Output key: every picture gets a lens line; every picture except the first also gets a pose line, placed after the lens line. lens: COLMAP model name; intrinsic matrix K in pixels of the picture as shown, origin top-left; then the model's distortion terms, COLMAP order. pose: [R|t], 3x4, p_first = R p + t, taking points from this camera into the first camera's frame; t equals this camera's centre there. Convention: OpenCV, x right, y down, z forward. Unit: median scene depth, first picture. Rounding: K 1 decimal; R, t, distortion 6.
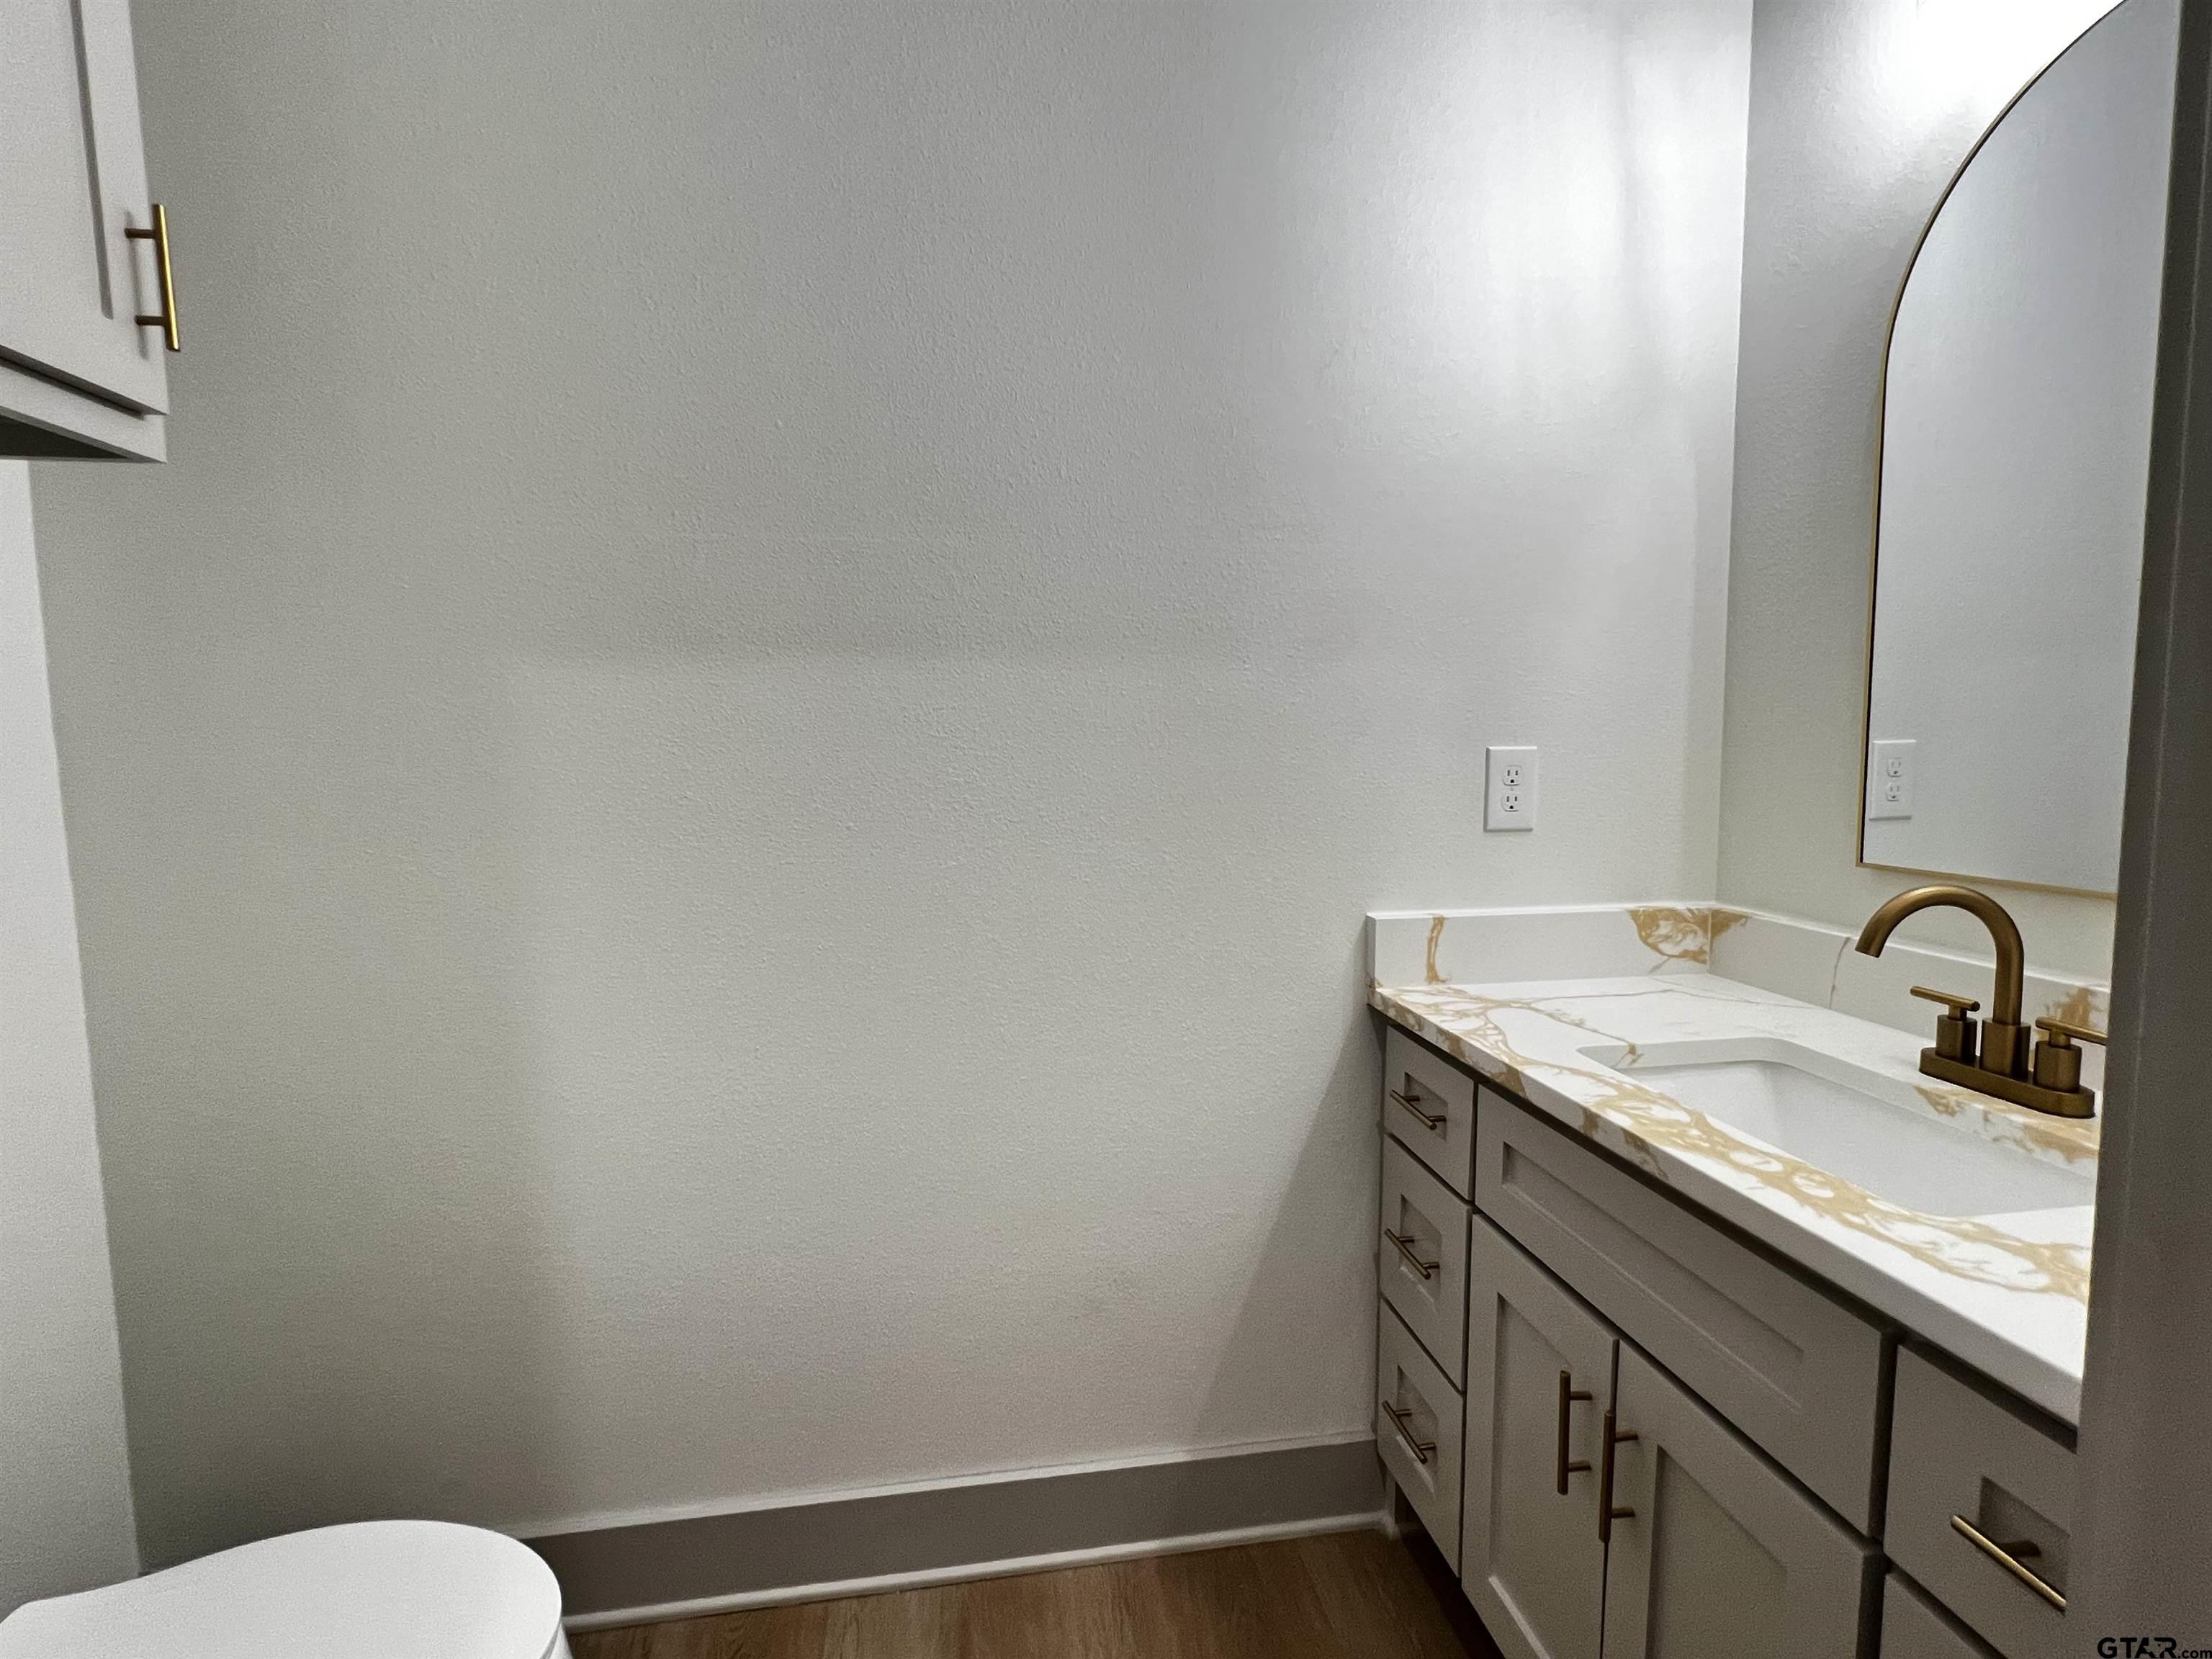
lens RADIAL K [[1049.3, 0, 1095.4], [0, 1049.3, 813.2], [0, 0, 1]] dist [0.034091, 0.000756]
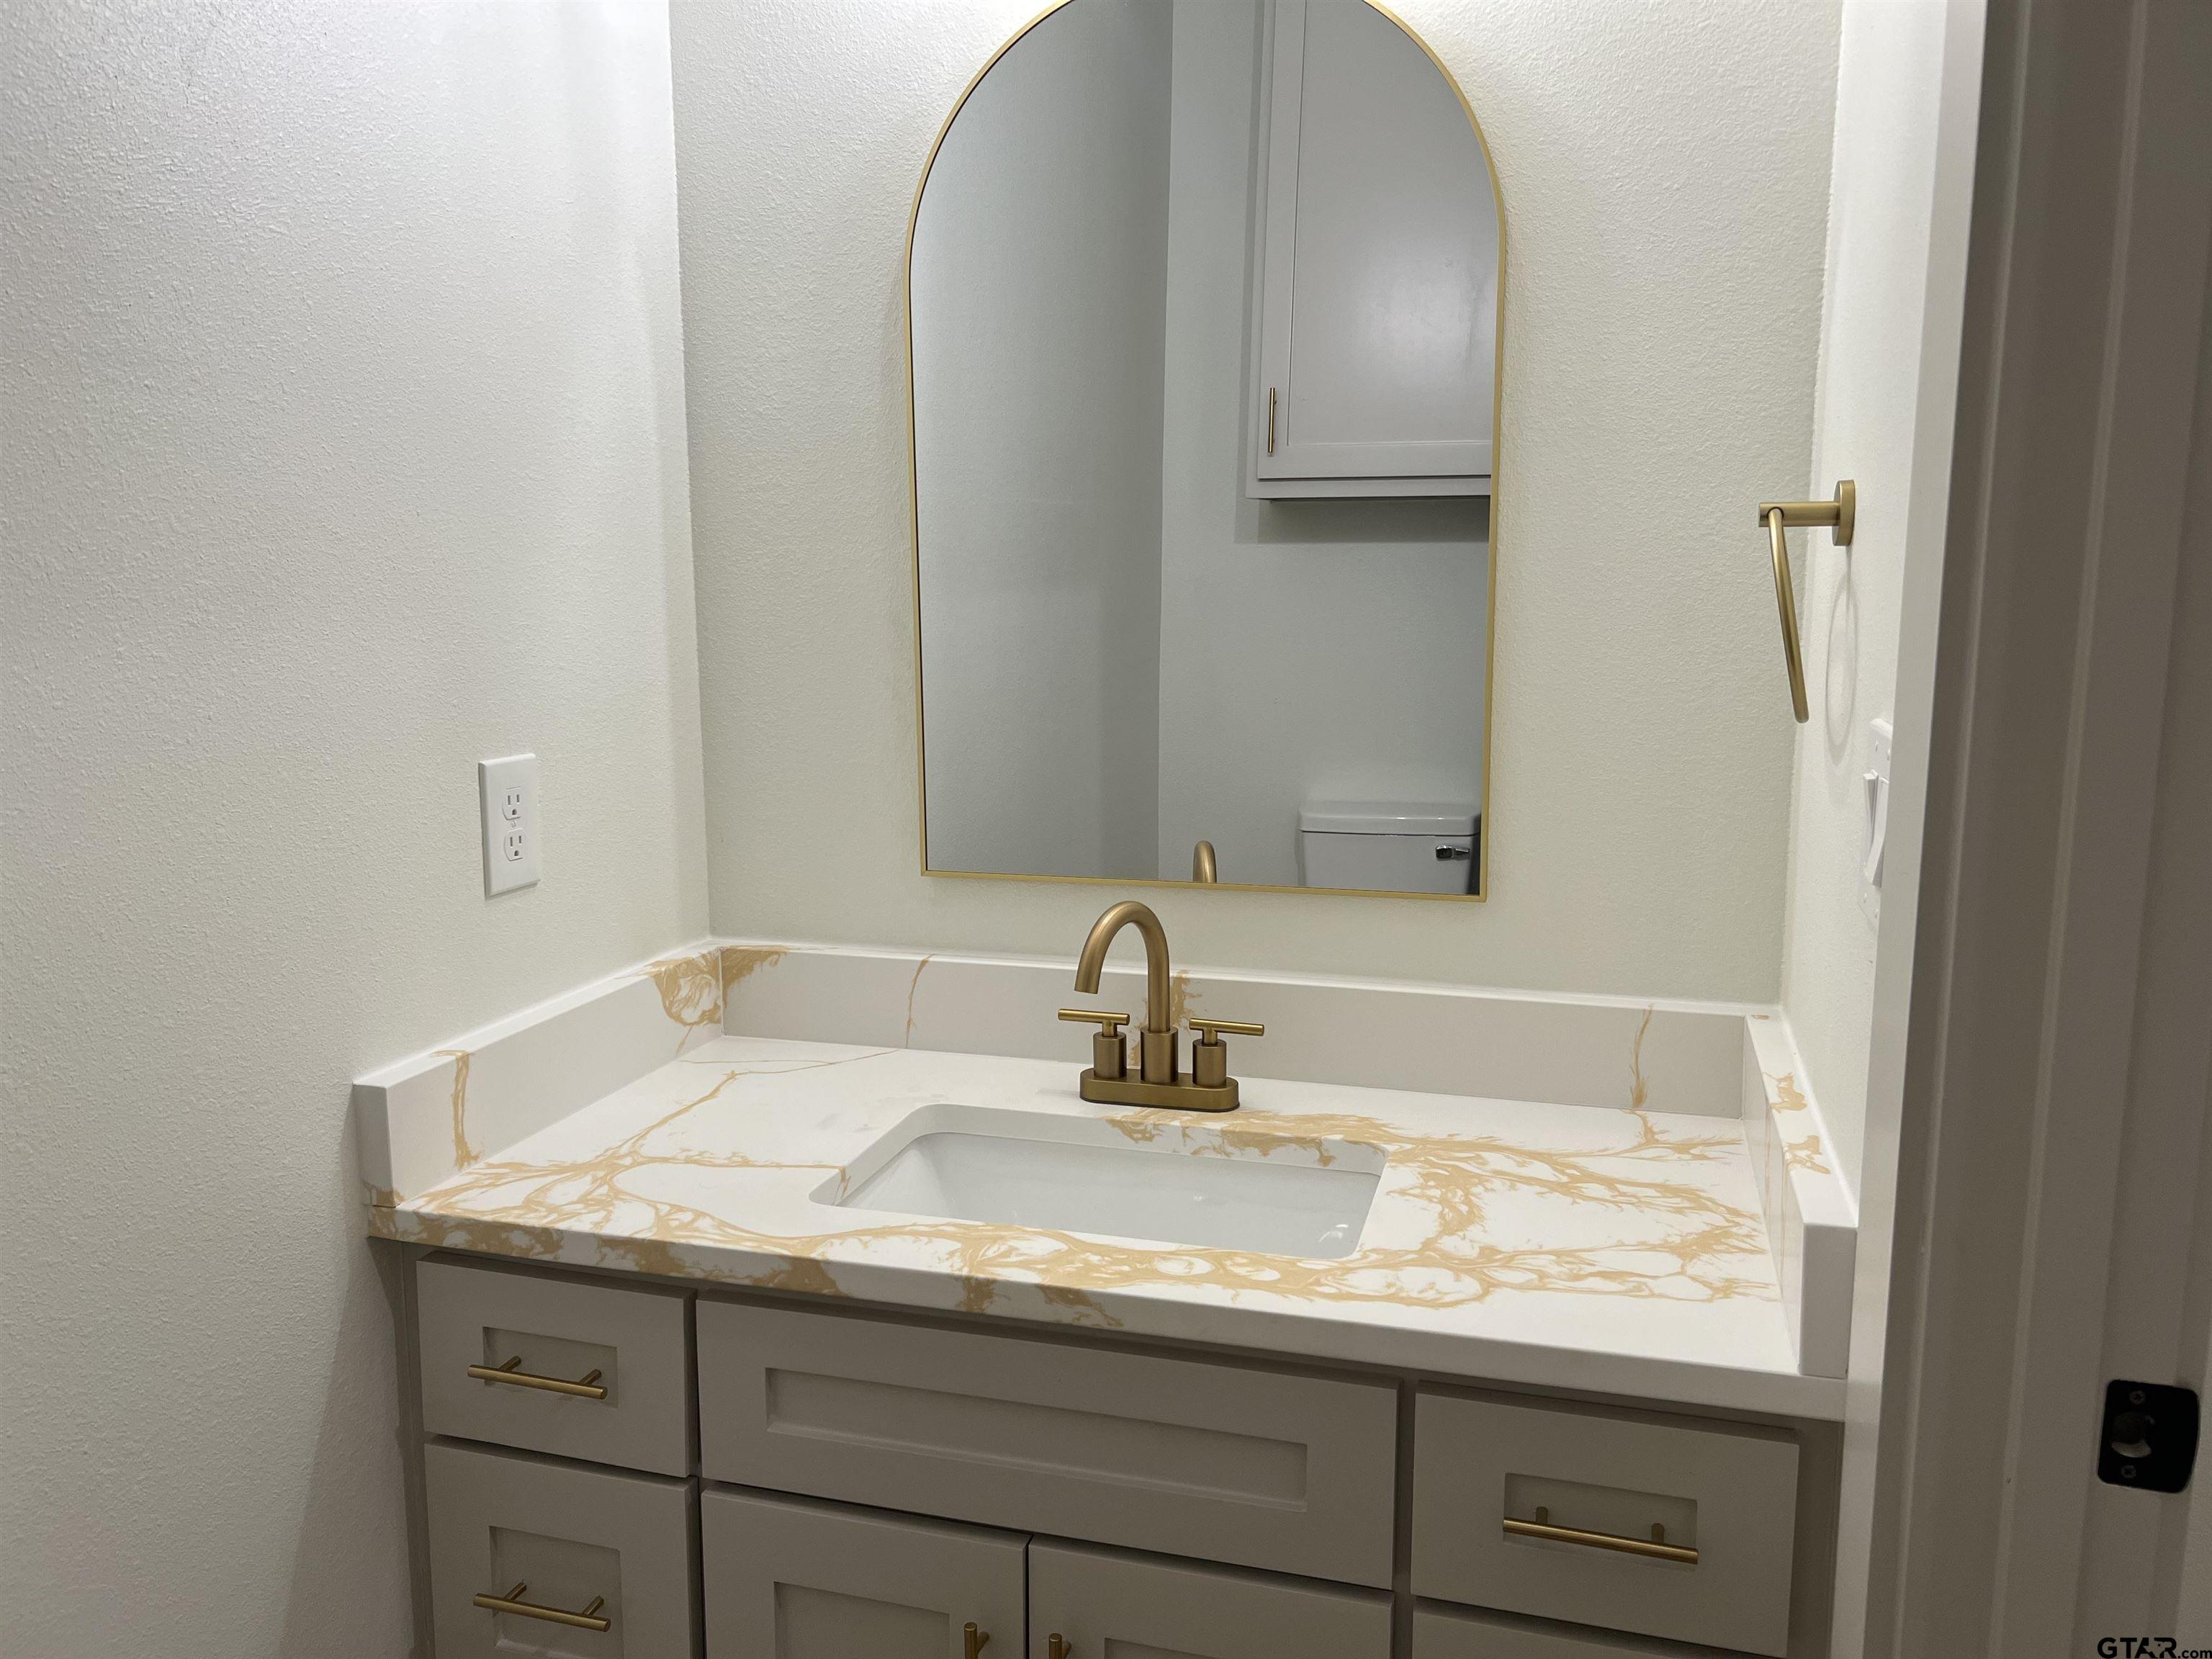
lens RADIAL K [[1676.7, 0, 1097.0], [0, 1676.7, 835.3], [0, 0, 1]] dist [0.052753, -0.046539]
pose [[0.465739, -0.136596, 0.874316, -0.408455], [0.076639, 0.990529, 0.113927, -0.133339], [-0.881597, 0.013947, 0.471797, 0.287298]]
